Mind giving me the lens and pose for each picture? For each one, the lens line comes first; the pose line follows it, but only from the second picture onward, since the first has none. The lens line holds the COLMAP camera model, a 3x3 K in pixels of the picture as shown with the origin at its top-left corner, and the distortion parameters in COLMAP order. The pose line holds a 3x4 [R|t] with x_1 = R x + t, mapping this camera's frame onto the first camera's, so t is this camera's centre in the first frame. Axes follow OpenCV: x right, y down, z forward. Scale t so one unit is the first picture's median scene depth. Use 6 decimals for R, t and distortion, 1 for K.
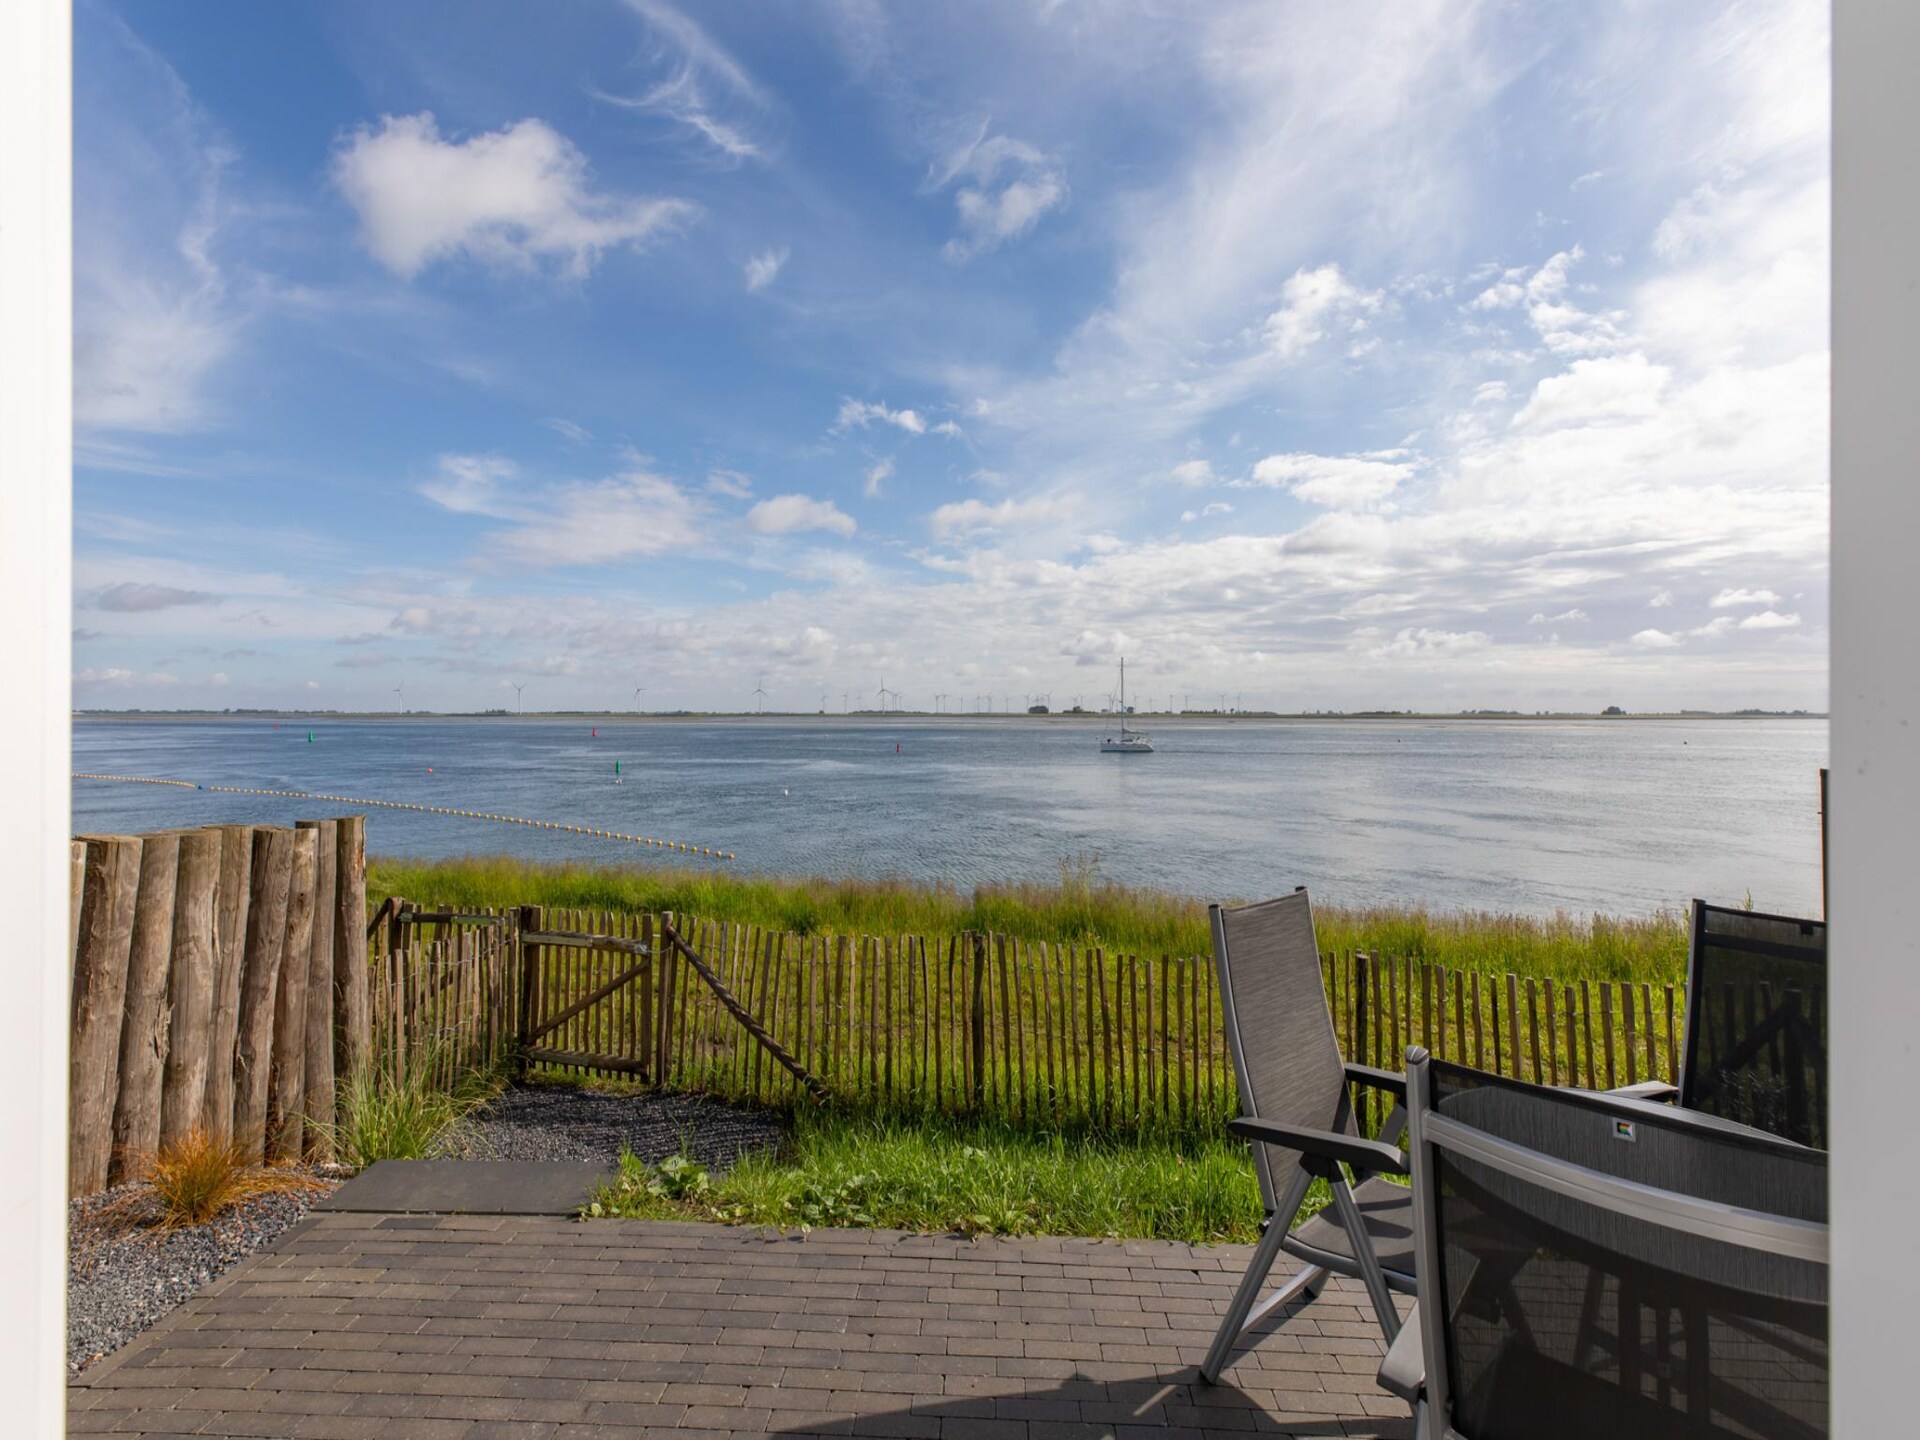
lens RADIAL K [[868.2, 0, 969.1], [0, 868.2, 712.4], [0, 0, 1]] dist [0.003921, 0.000372]
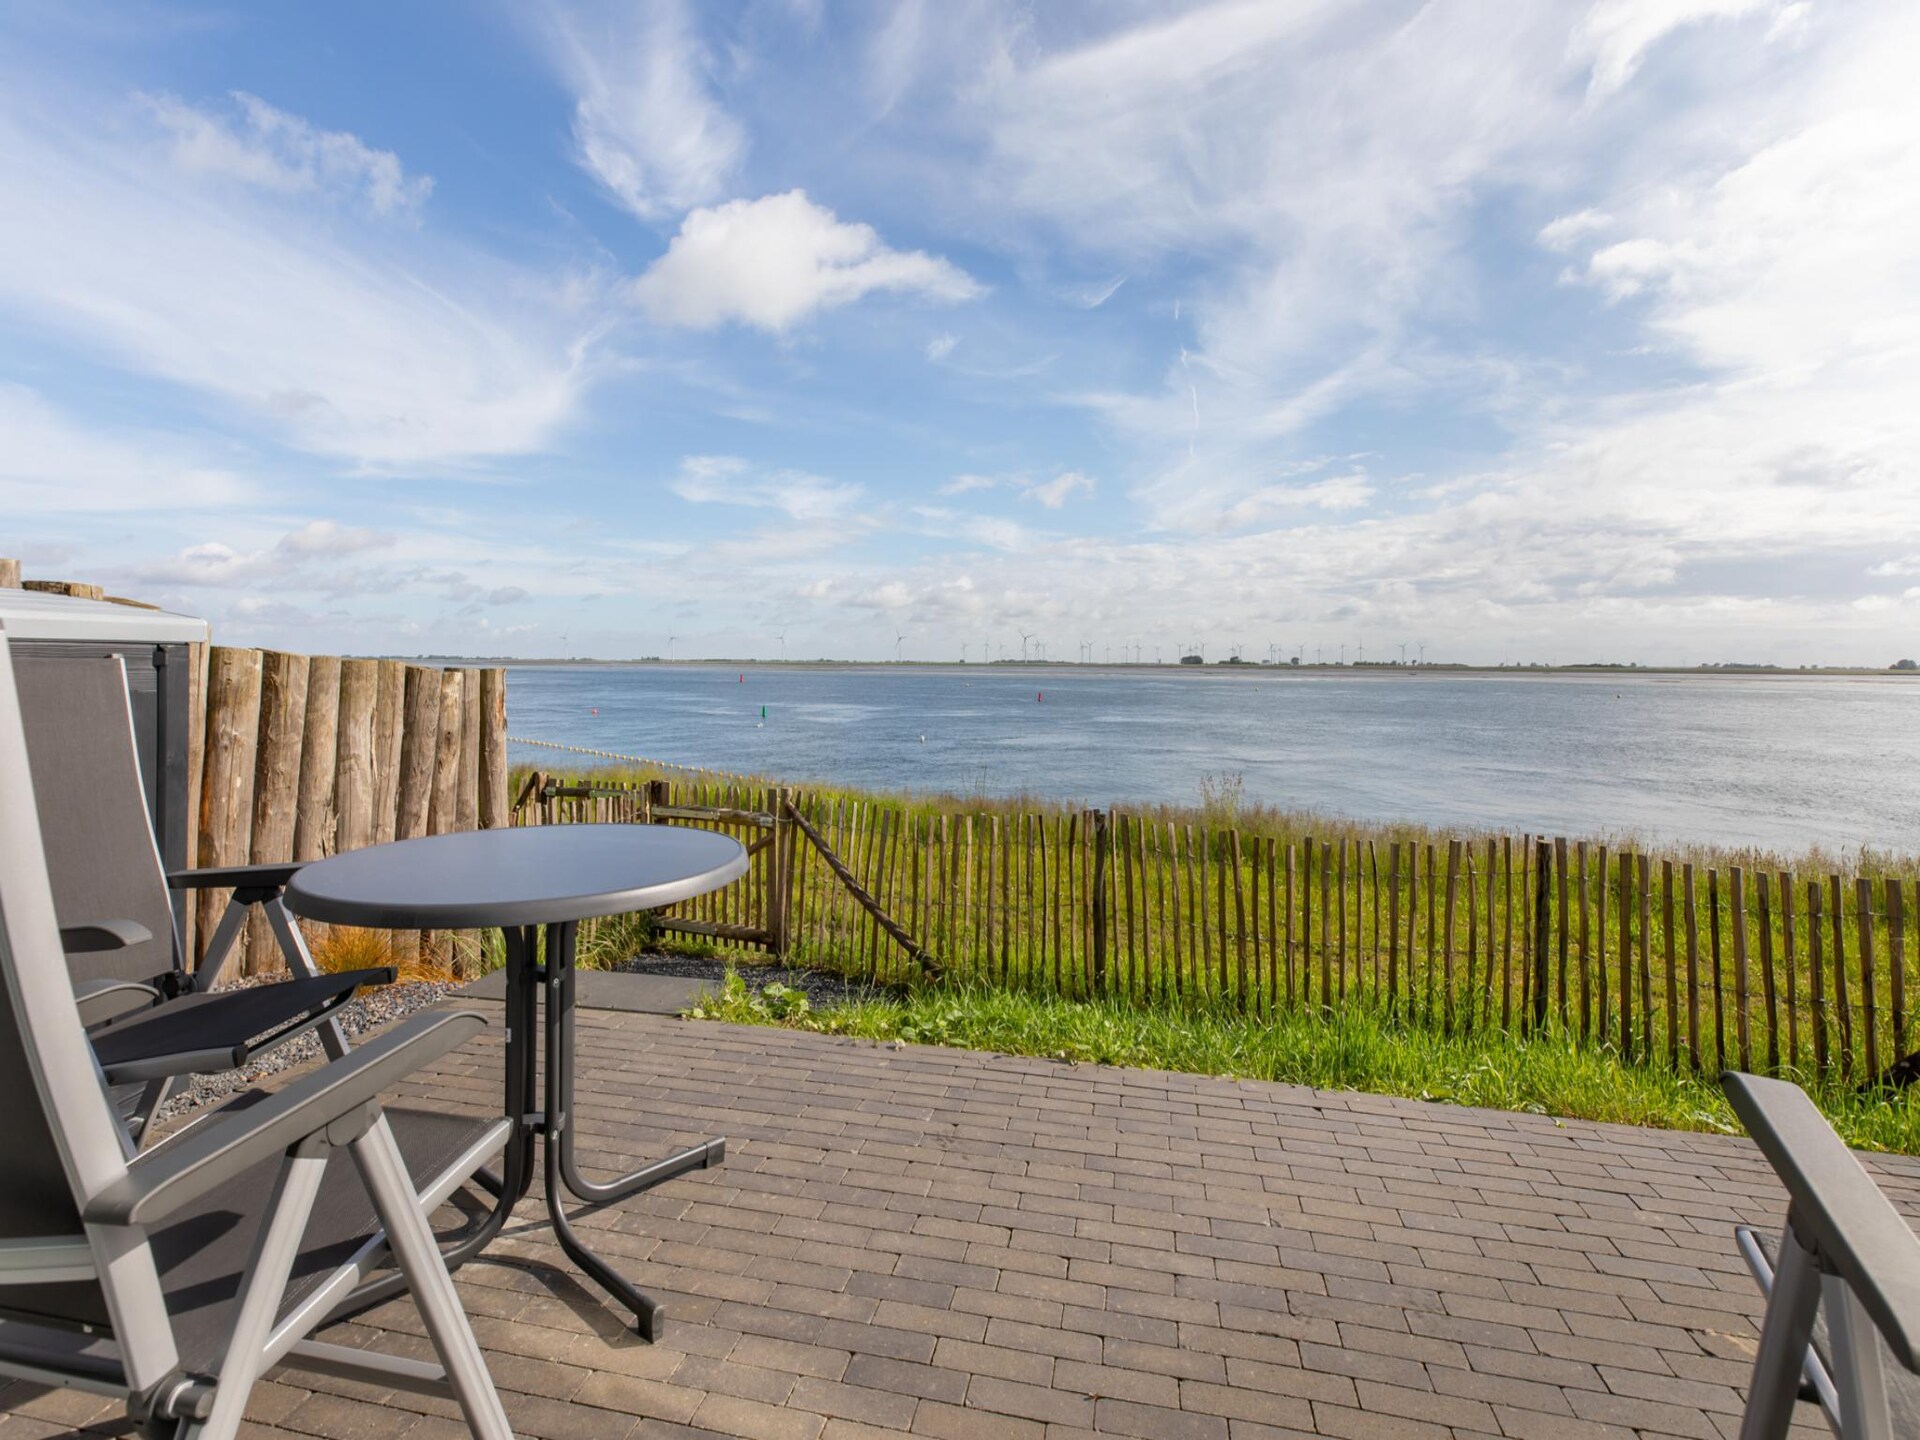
lens RADIAL K [[906.5, 0, 964.2], [0, 906.5, 684.0], [0, 0, 1]] dist [0.000723, 0.000991]
pose [[0.986194, 0.007020, -0.165445, 0.036968], [-0.003291, 0.999735, 0.022801, 0.131855], [0.165561, -0.021942, 0.985955, 0.018080]]
